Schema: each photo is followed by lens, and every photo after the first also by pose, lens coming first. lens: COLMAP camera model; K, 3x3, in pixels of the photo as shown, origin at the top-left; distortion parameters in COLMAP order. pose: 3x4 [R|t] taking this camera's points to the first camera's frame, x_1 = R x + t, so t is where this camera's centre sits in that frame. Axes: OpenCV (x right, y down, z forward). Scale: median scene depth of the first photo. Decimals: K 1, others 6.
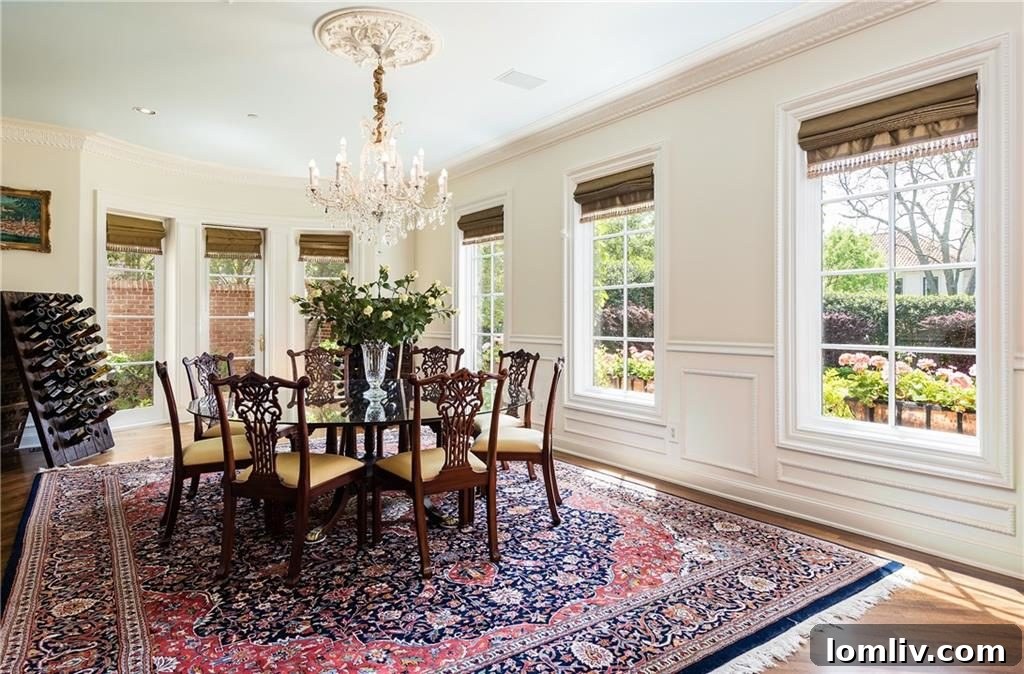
lens RADIAL K [[601.2, 0, 511.9], [0, 601.2, 318.6], [0, 0, 1]] dist [0.015358, -0.000695]
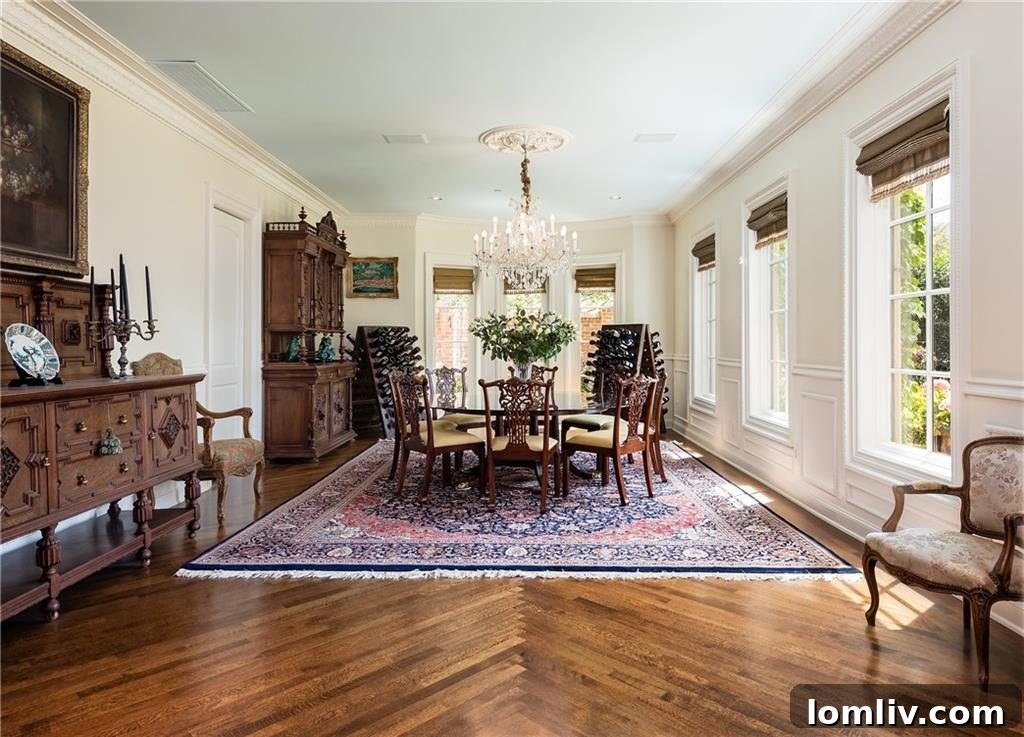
lens RADIAL K [[682.4, 0, 512.7], [0, 682.4, 341.2], [0, 0, 1]] dist [0.001691, -0.000268]
pose [[0.805381, -0.002819, -0.592751, 0.503202], [0.002975, 0.999995, -0.000714, -0.002764], [0.592750, -0.001189, 0.805385, -0.196444]]
